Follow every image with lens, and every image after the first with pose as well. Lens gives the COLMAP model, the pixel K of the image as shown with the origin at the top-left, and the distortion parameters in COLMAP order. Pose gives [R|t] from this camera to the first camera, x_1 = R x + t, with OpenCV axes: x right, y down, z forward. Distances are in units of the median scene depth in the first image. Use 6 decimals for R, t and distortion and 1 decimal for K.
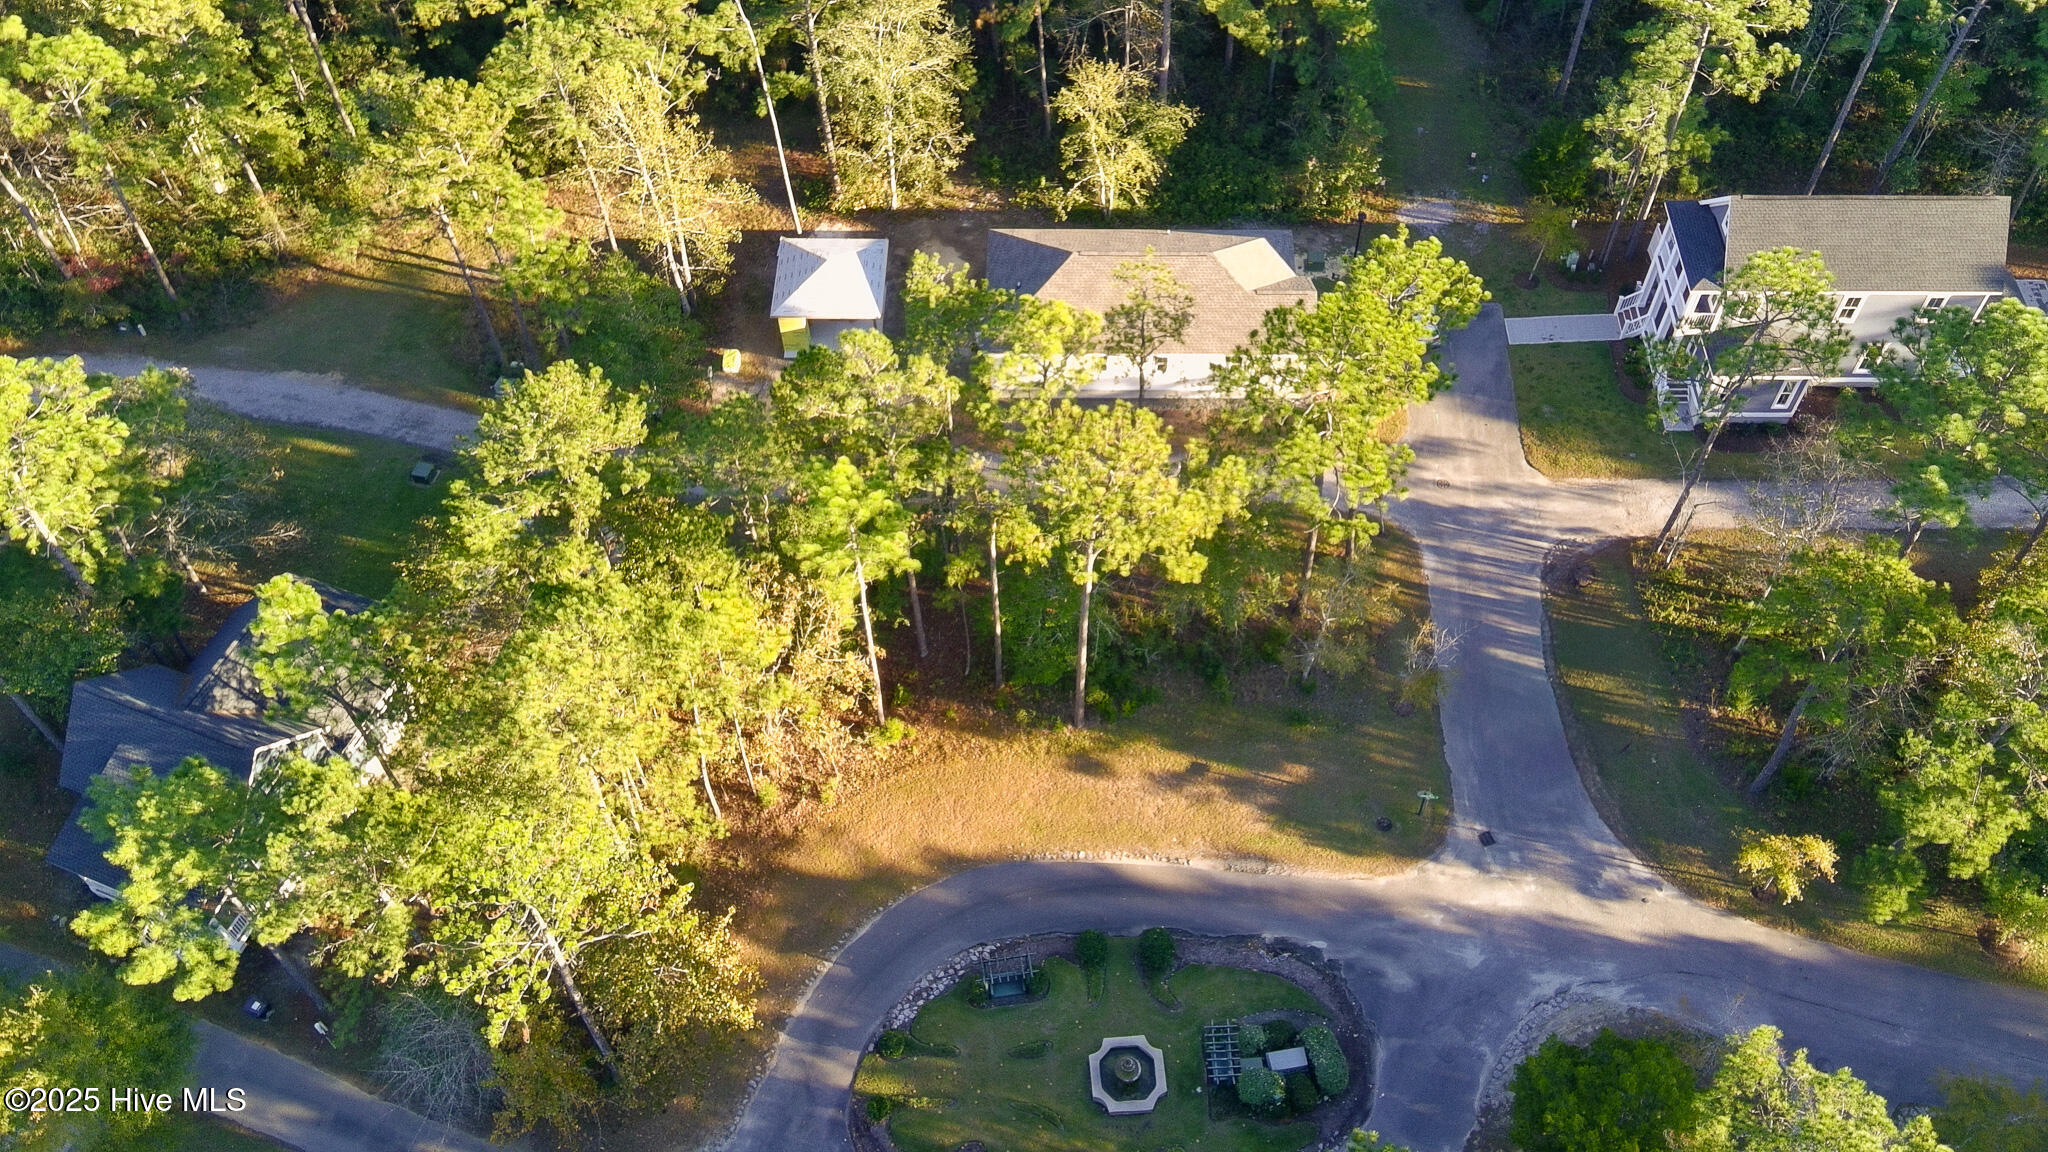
lens RADIAL K [[1716.4, 0, 1021.3], [0, 1716.4, 570.5], [0, 0, 1]] dist [0.099106, -0.075520]
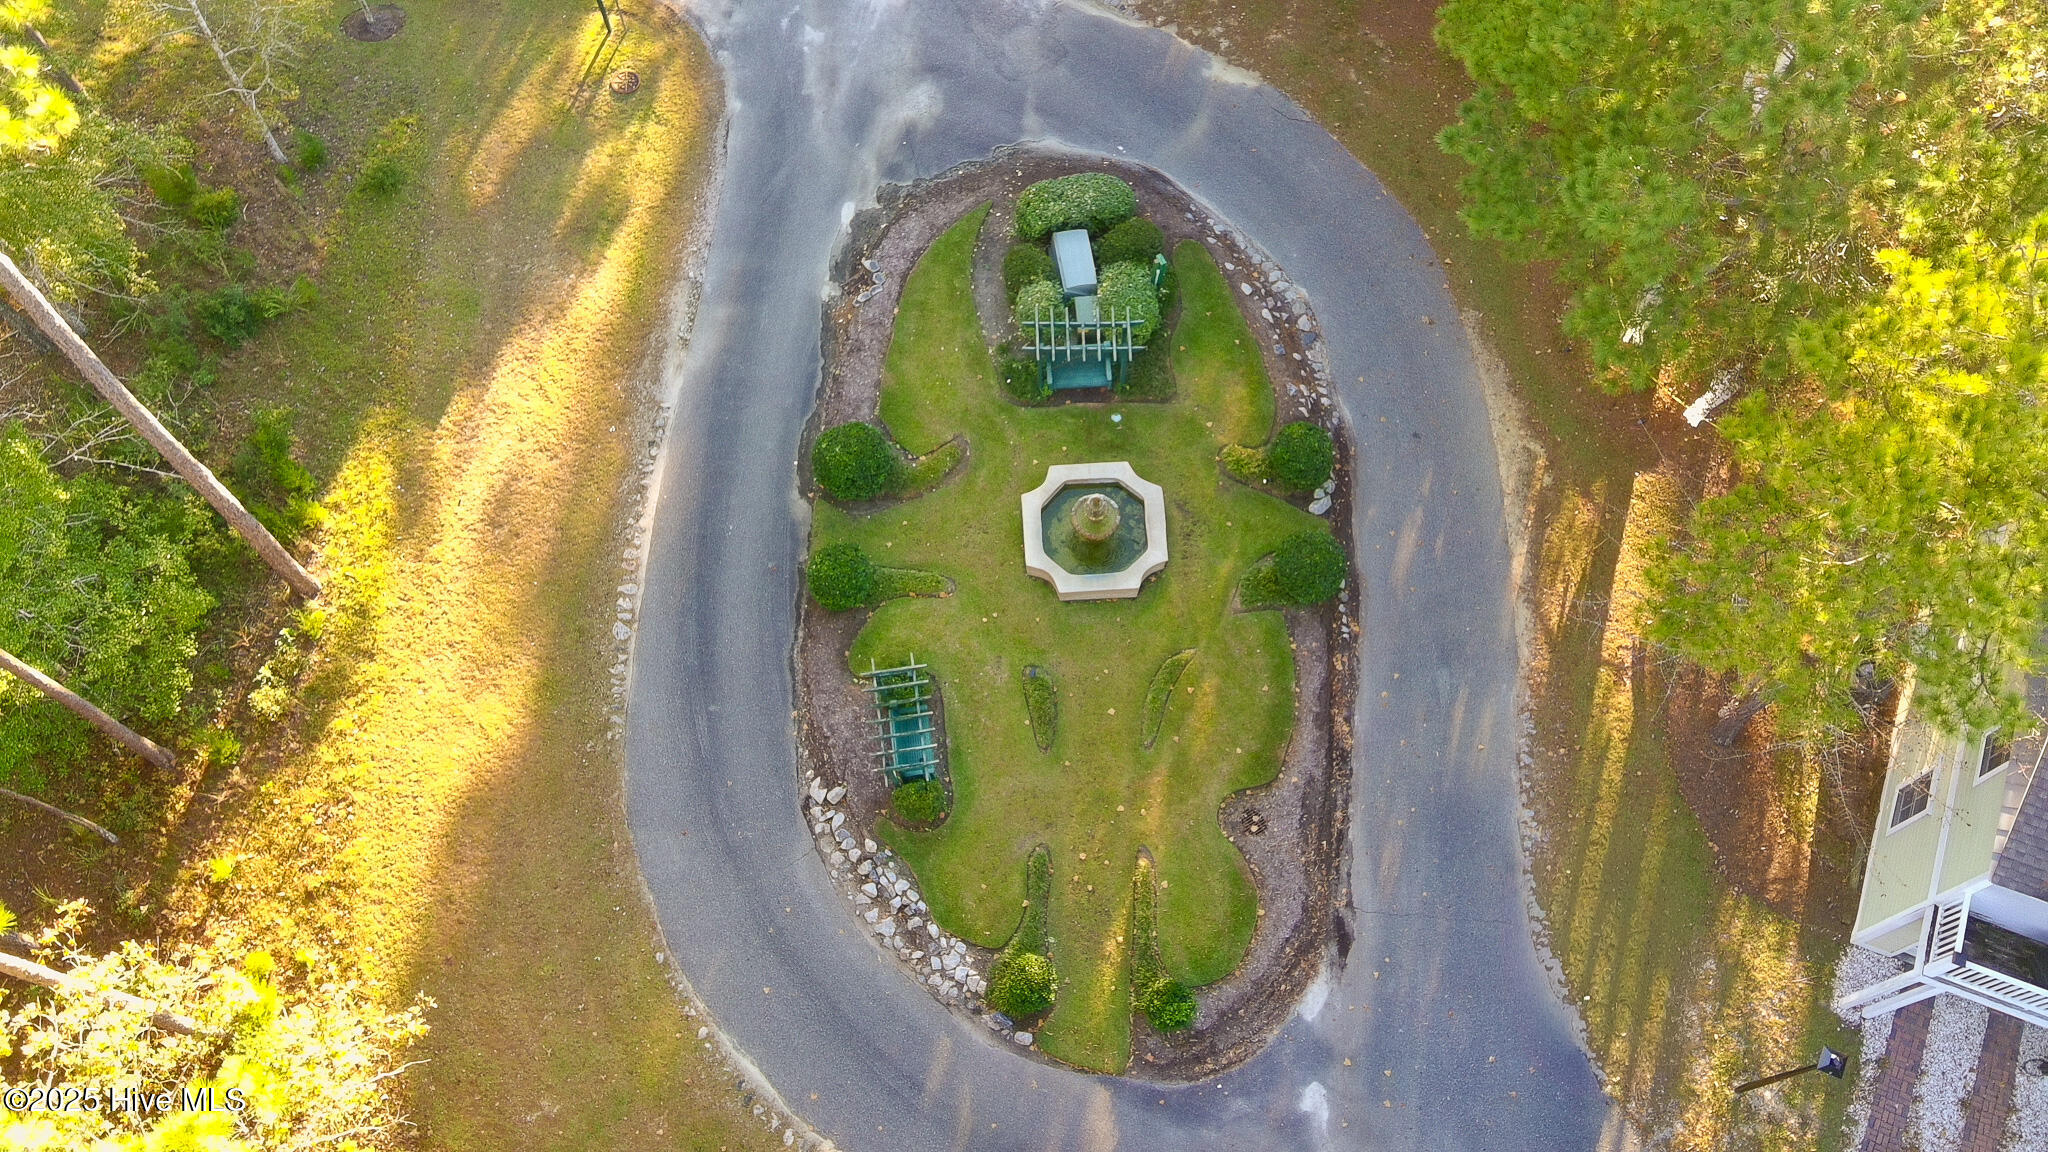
lens RADIAL K [[1716.4, 0, 1029.1], [0, 1716.4, 570.1], [0, 0, 1]] dist [0.099106, -0.075520]
pose [[0.012499, -0.909109, 0.416370, -0.163431], [0.812521, 0.251932, 0.525681, 0.002979], [-0.582798, 0.331739, 0.741819, 0.610332]]
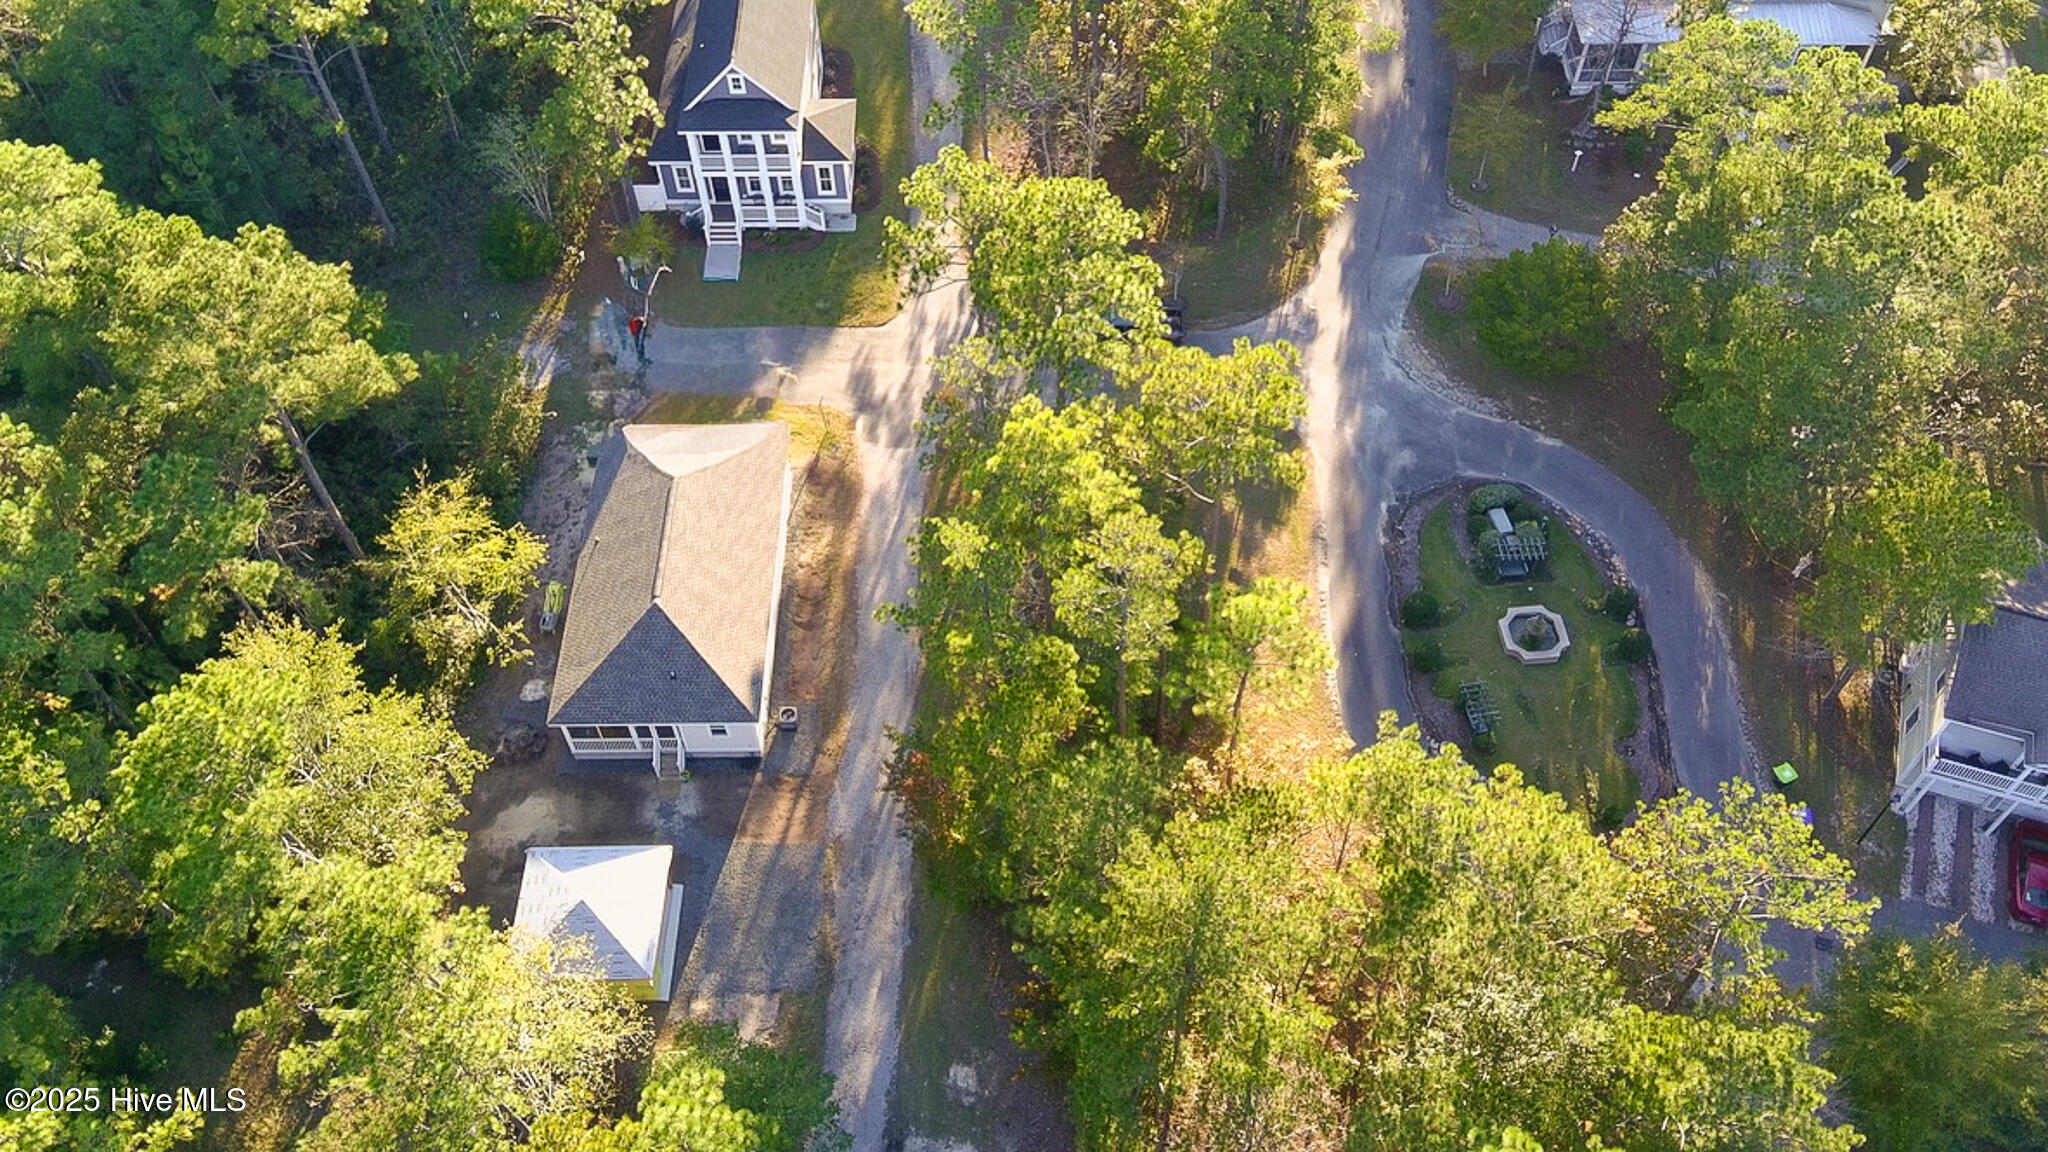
lens RADIAL K [[1716.4, 0, 1023.4], [0, 1716.4, 570.4], [0, 0, 1]] dist [0.099106, -0.075520]
pose [[-0.020654, -0.796589, 0.604168, -0.593257], [0.817513, 0.334416, 0.468870, -0.545571], [-0.575540, 0.503599, 0.644315, 0.405991]]
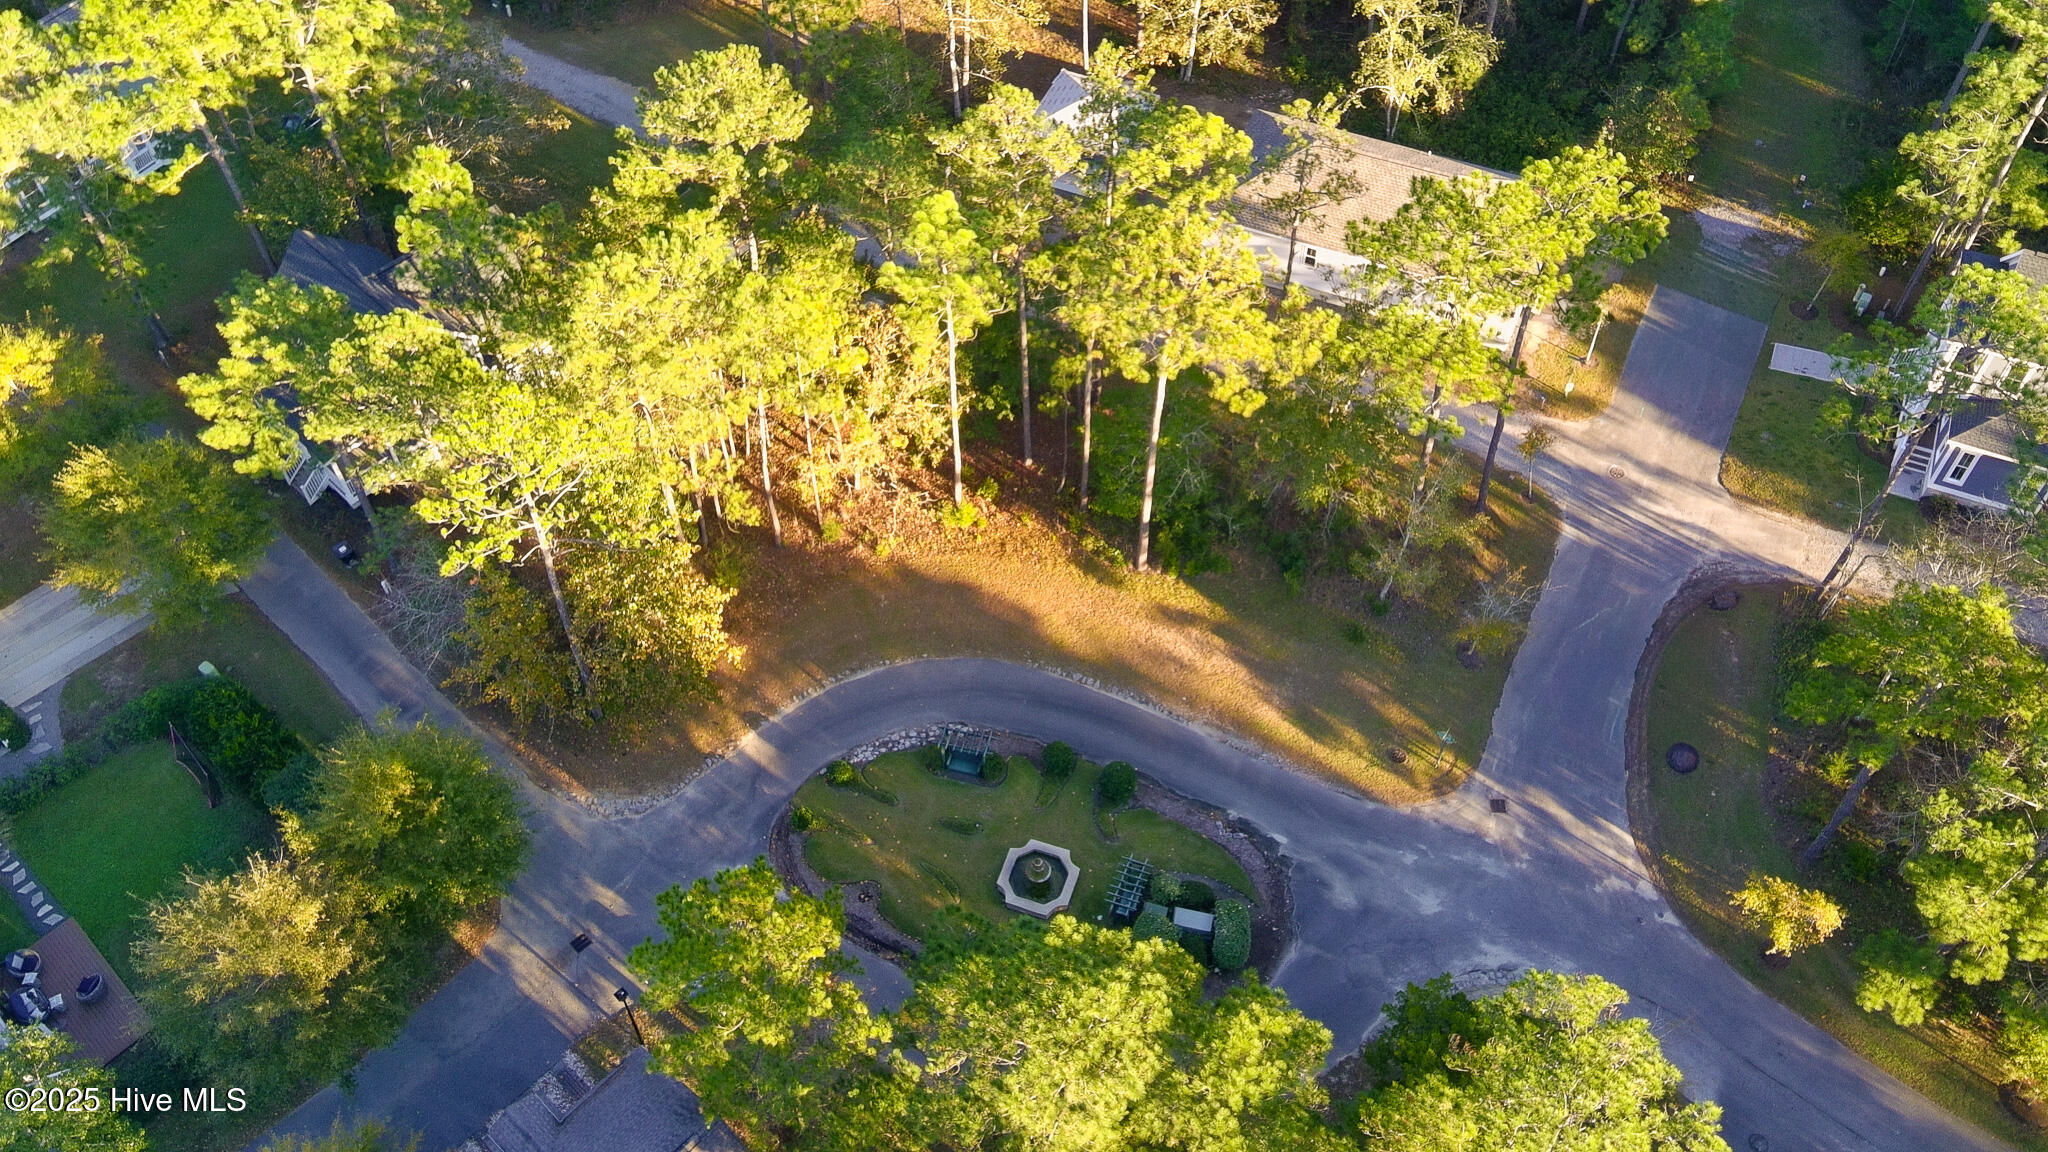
lens RADIAL K [[1716.4, 0, 1040.5], [0, 1716.4, 567.8], [0, 0, 1]] dist [0.099106, -0.075520]
pose [[0.923589, 0.311541, -0.223442, 0.222027], [-0.318069, 0.948041, 0.007111, 0.111106], [0.214048, 0.064502, 0.974691, 0.021455]]
